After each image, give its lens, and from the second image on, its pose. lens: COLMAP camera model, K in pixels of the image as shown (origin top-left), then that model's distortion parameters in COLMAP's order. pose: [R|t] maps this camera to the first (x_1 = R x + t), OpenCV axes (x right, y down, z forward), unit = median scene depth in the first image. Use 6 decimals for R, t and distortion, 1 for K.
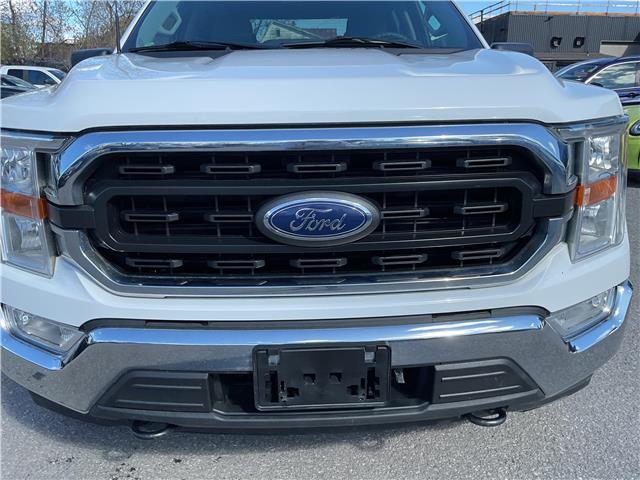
lens RADIAL K [[525.5, 0, 320.0], [0, 525.5, 240.0], [0, 0, 1]] dist [0.072262, -0.126474]
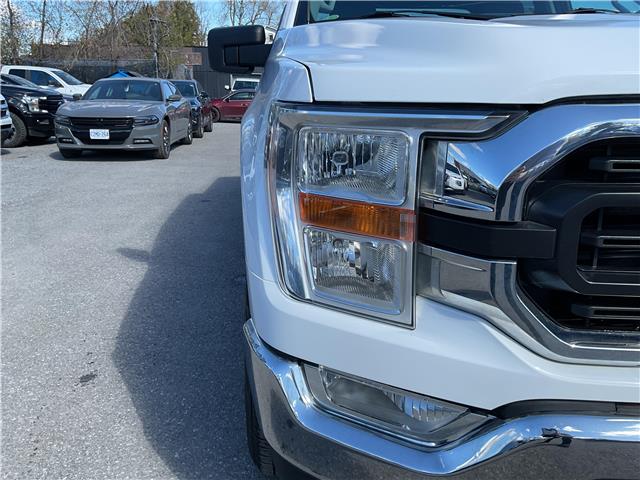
lens RADIAL K [[529.4, 0, 320.0], [0, 529.4, 240.0], [0, 0, 1]] dist [0.042284, -0.093380]
pose [[0.999610, 0.004644, 0.027531, -0.607806], [-0.004299, 0.999912, -0.012563, -0.029649], [-0.027587, 0.012440, 0.999542, 0.322194]]
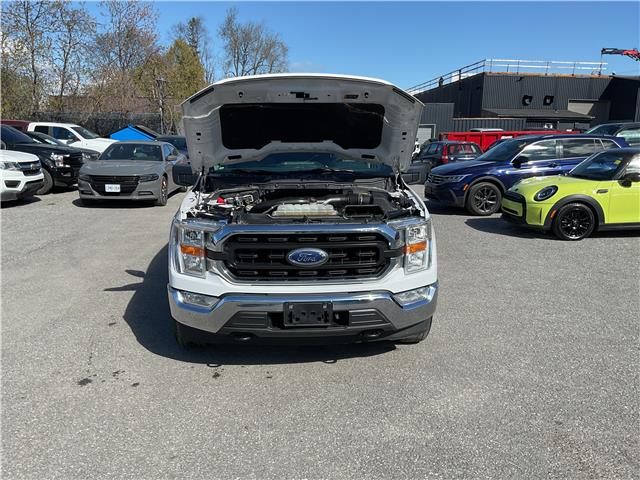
lens RADIAL K [[525.5, 0, 320.0], [0, 525.5, 240.0], [0, 0, 1]] dist [0.072262, -0.126474]
pose [[0.999731, 0.010538, 0.020669, 0.004494], [-0.008878, 0.996849, -0.078822, 0.075120], [-0.021434, 0.078617, 0.996674, -1.527377]]
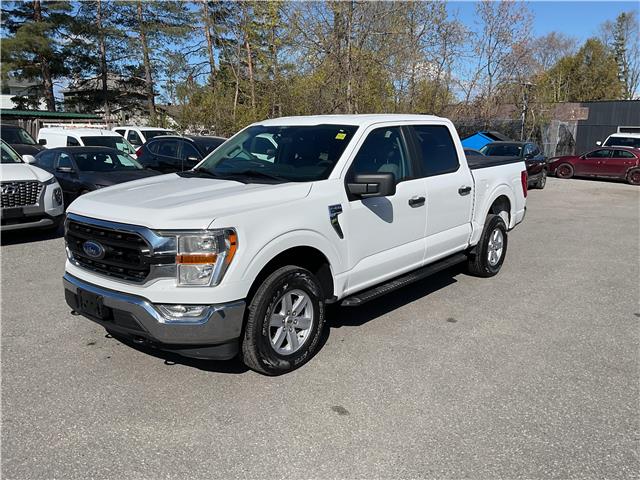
lens RADIAL K [[529.4, 0, 320.0], [0, 529.4, 240.0], [0, 0, 1]] dist [0.042284, -0.093380]
pose [[0.743528, 0.139739, -0.653941, 1.776182], [-0.196270, 0.980455, -0.013646, -0.221855], [0.639253, 0.138495, 0.756422, -0.439175]]
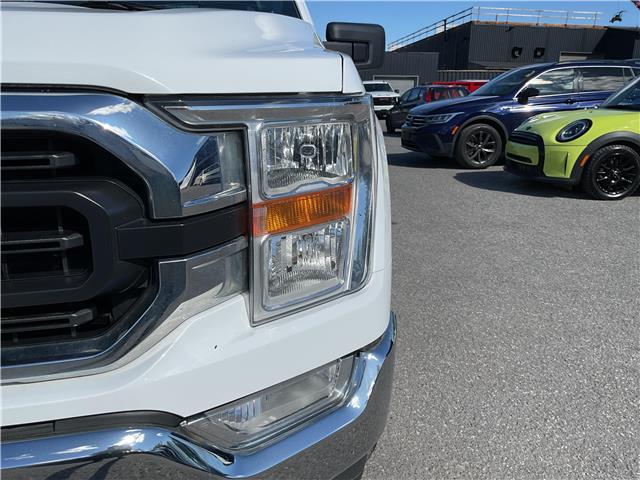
lens RADIAL K [[525.5, 0, 320.0], [0, 525.5, 240.0], [0, 0, 1]] dist [0.072262, -0.126474]
pose [[0.998609, 0.002953, 0.052644, 0.506063], [-0.002329, 0.999926, -0.011928, -0.049540], [-0.052676, 0.011789, 0.998542, 0.361258]]
